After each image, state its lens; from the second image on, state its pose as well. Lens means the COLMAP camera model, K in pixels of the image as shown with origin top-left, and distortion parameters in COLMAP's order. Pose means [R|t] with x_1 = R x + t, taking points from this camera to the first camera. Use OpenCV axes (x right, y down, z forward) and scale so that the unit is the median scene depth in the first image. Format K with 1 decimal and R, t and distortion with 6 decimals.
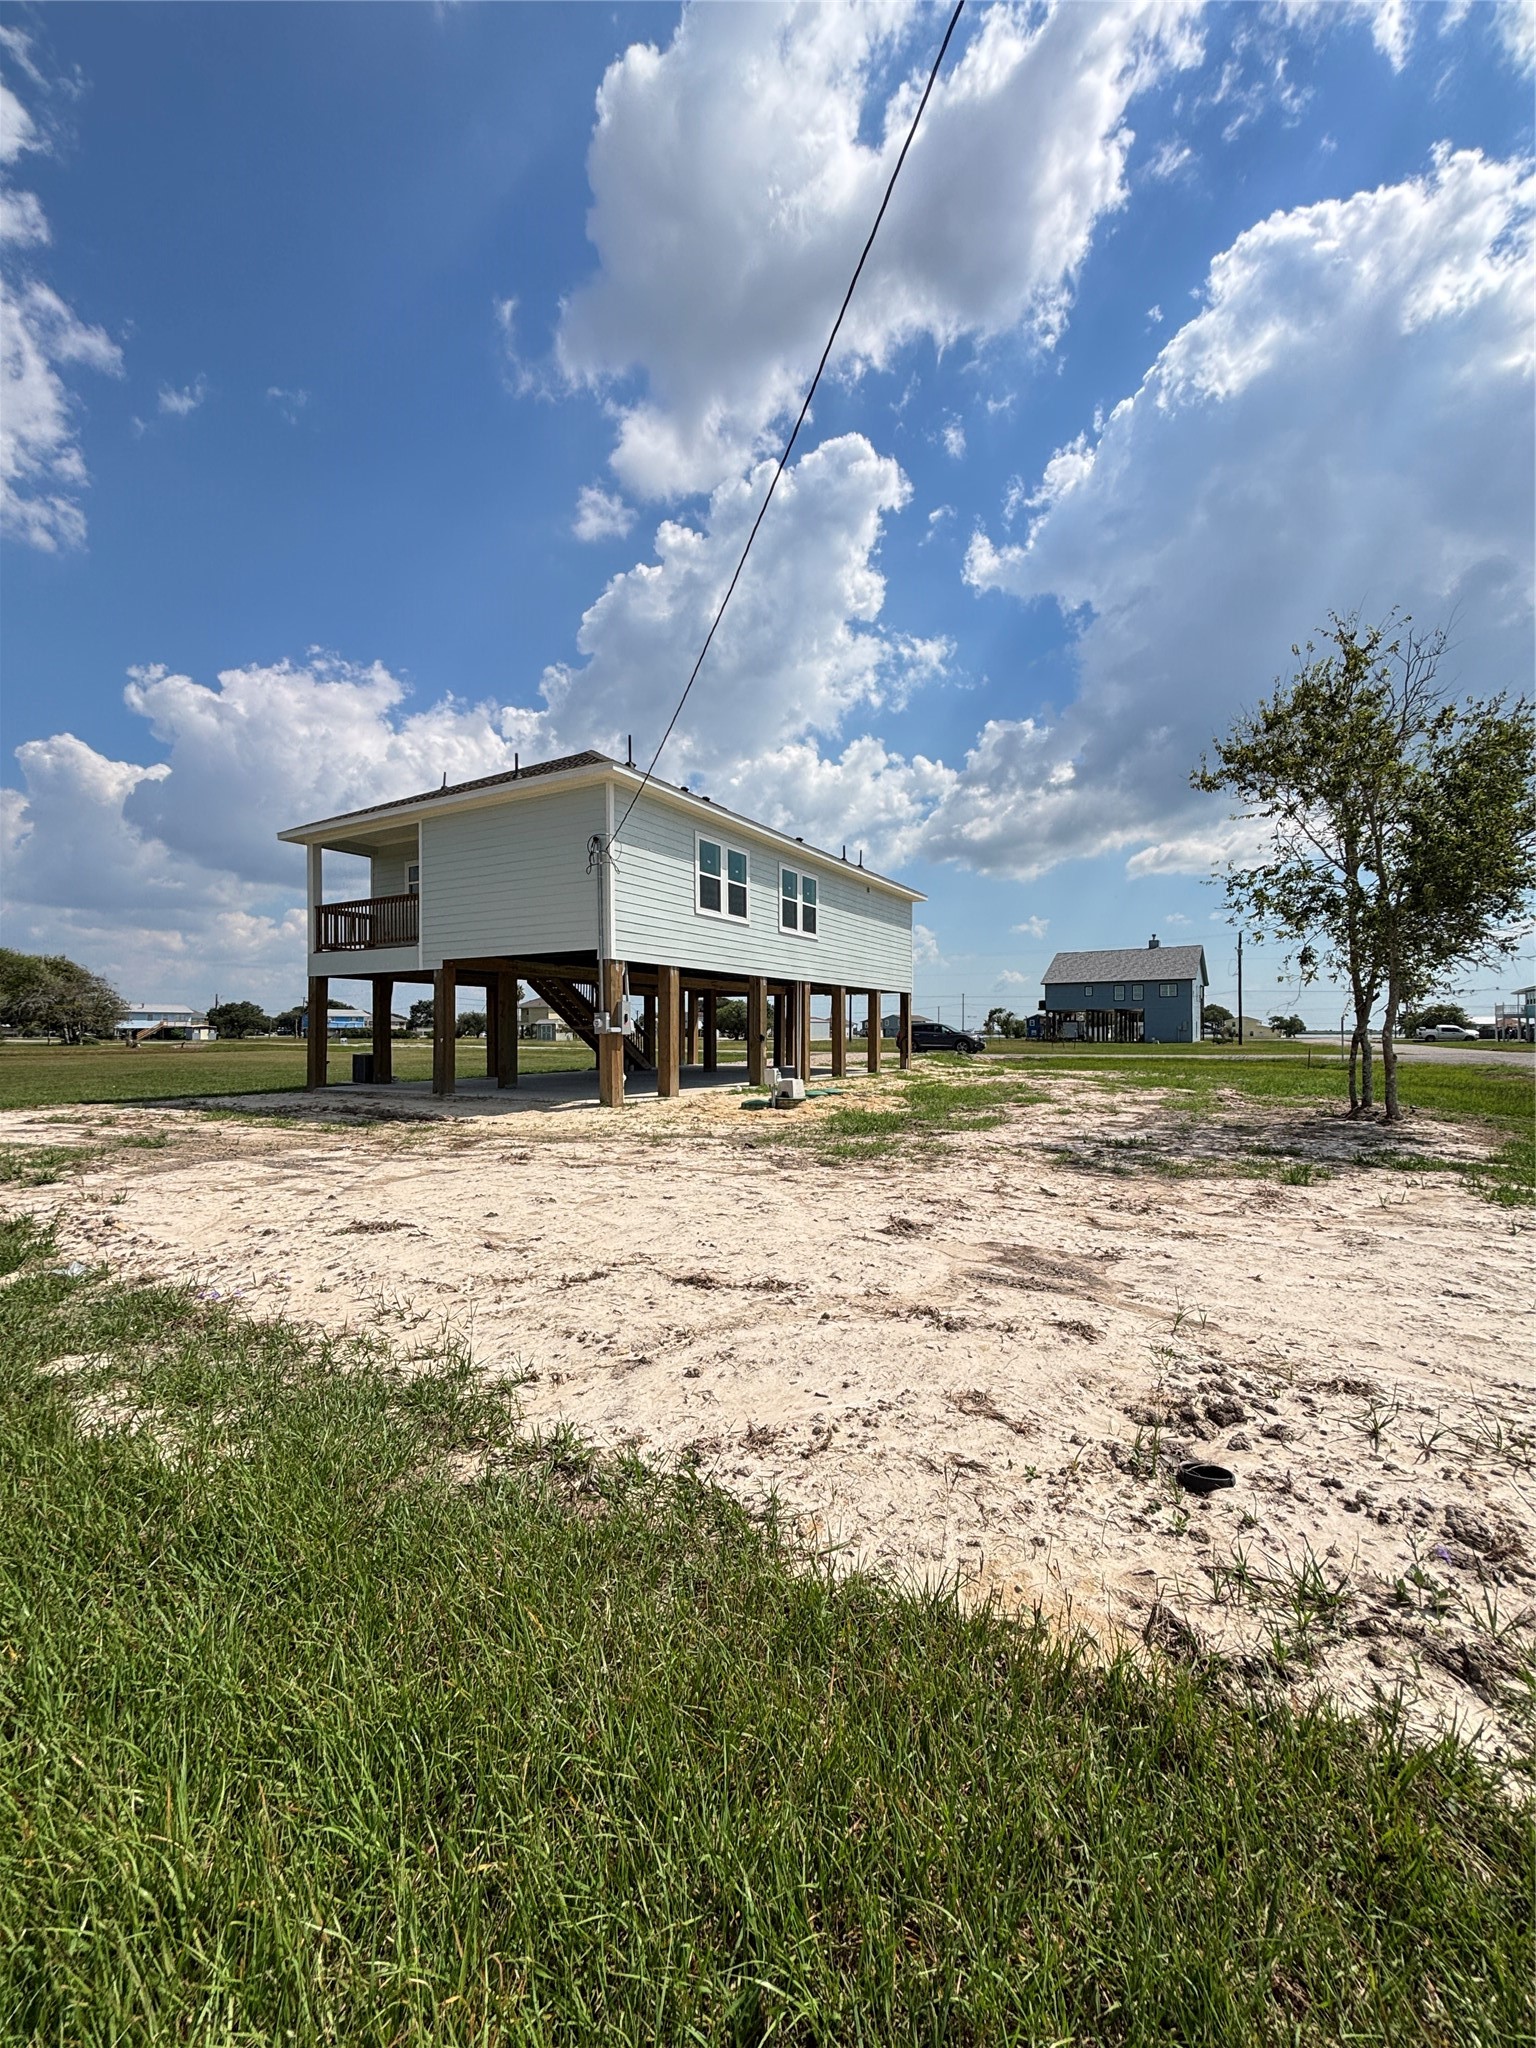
lens RADIAL K [[821.9, 0, 769.4], [0, 821.9, 1030.6], [0, 0, 1]] dist [-0.001562, -0.000273]
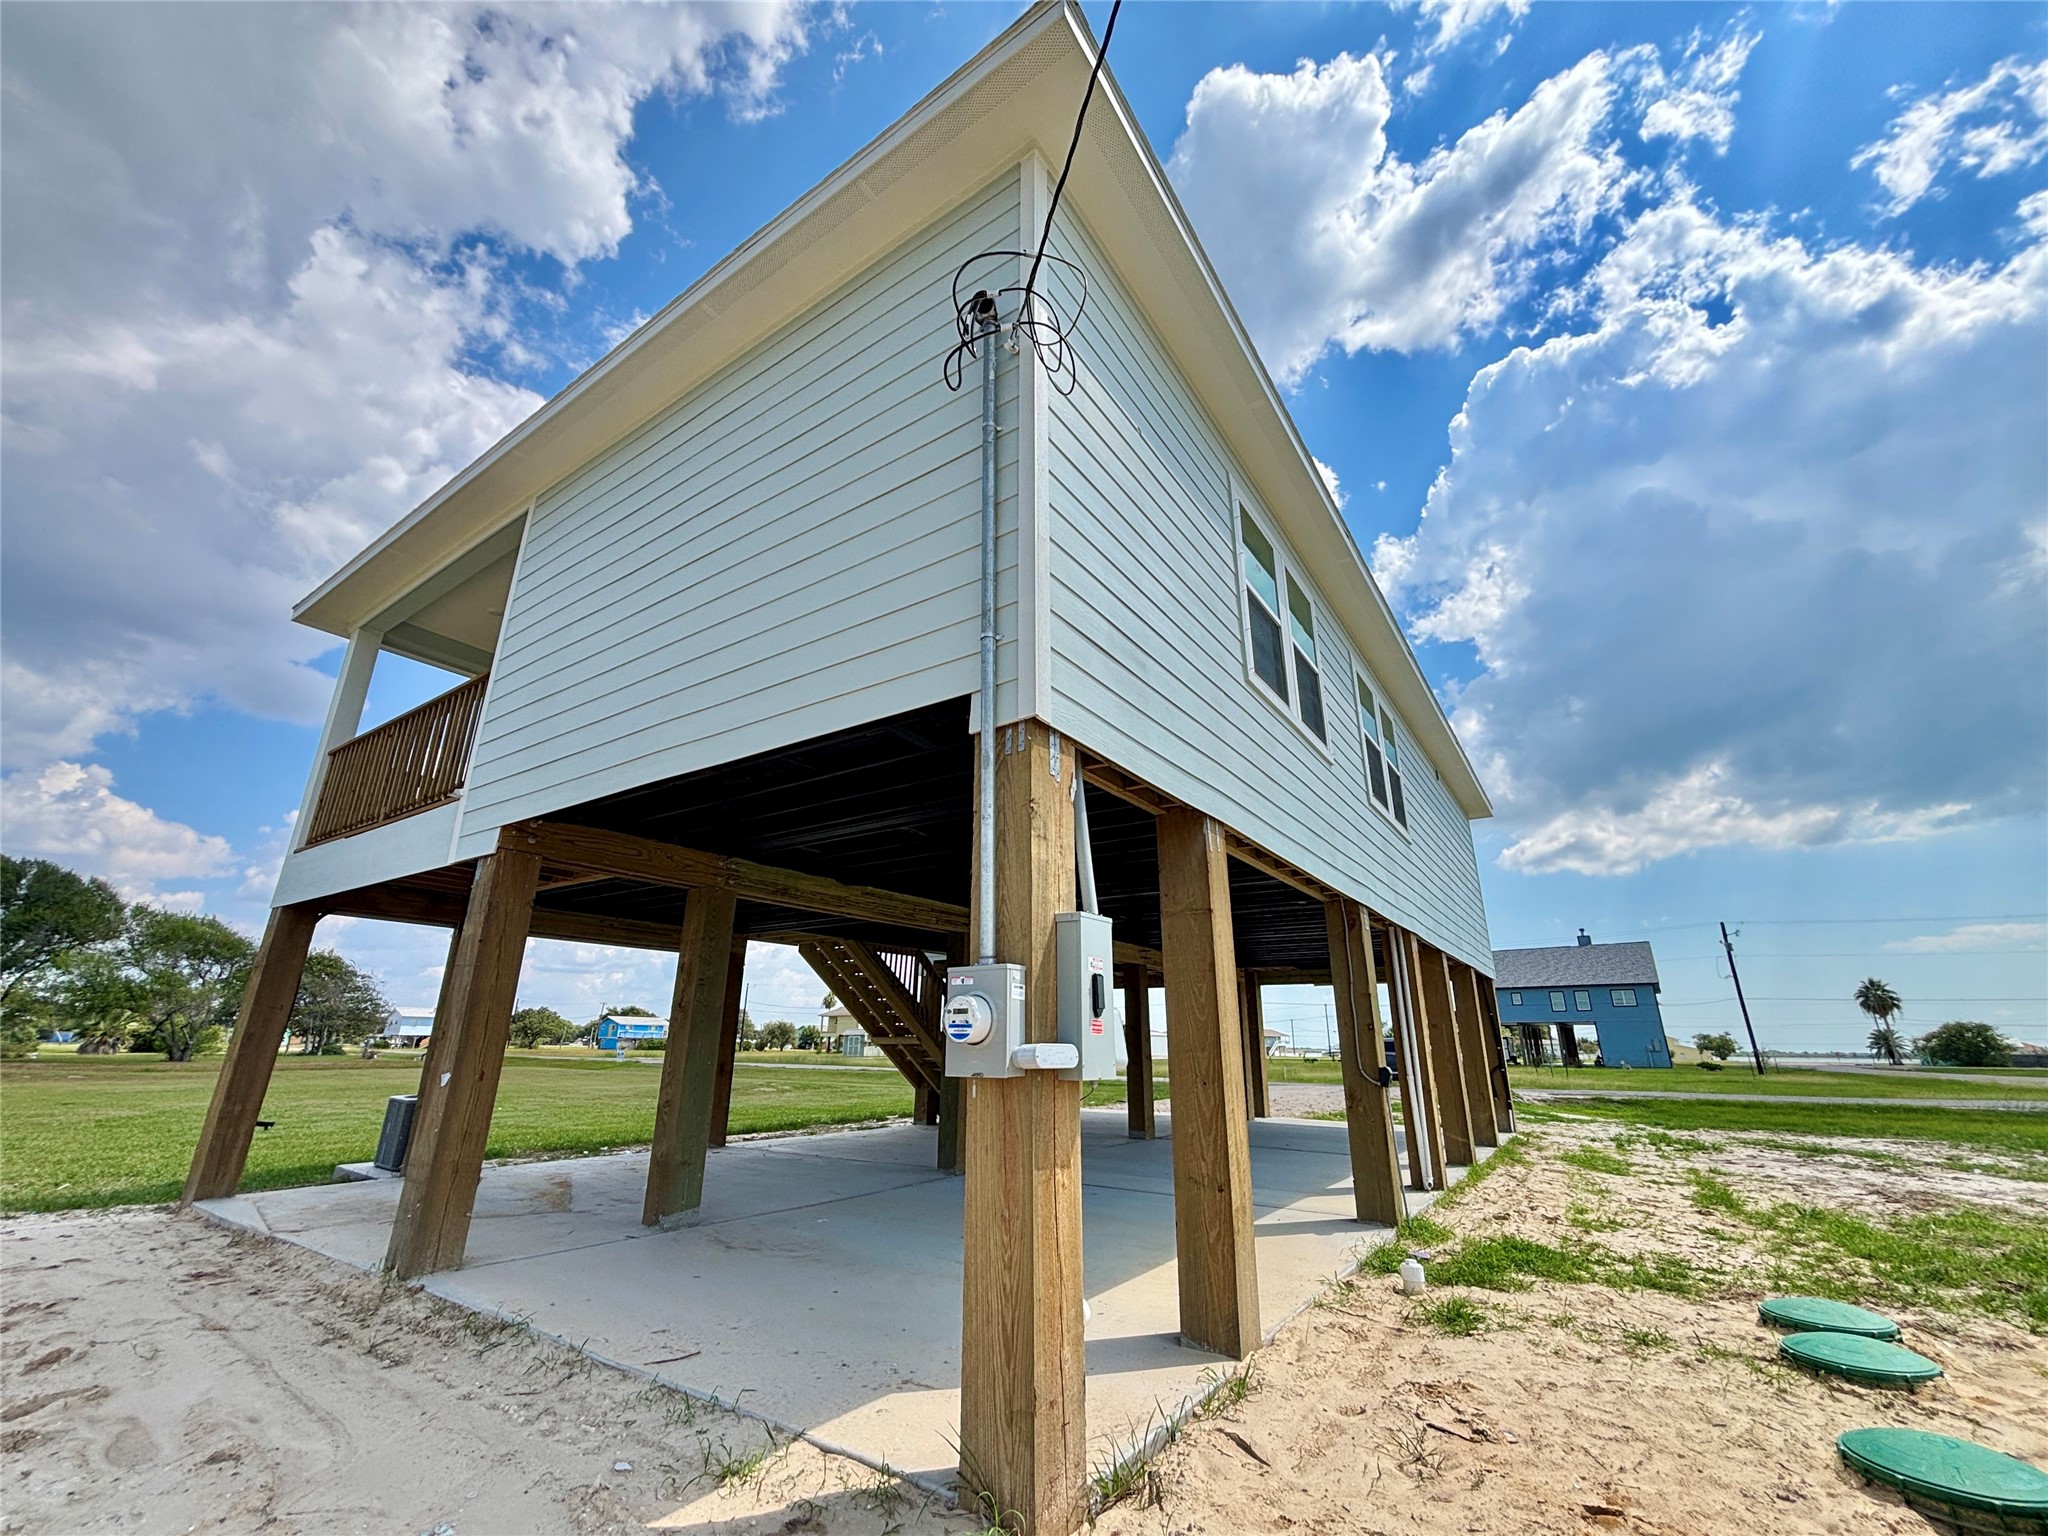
lens RADIAL K [[821.9, 0, 1025.6], [0, 821.9, 766.6], [0, 0, 1]] dist [-0.001562, -0.000273]
pose [[0.997184, -0.014336, -0.073616, -0.031721], [-0.010055, 0.947146, -0.320647, -0.000564], [0.074322, 0.320484, 0.944334, 0.140871]]
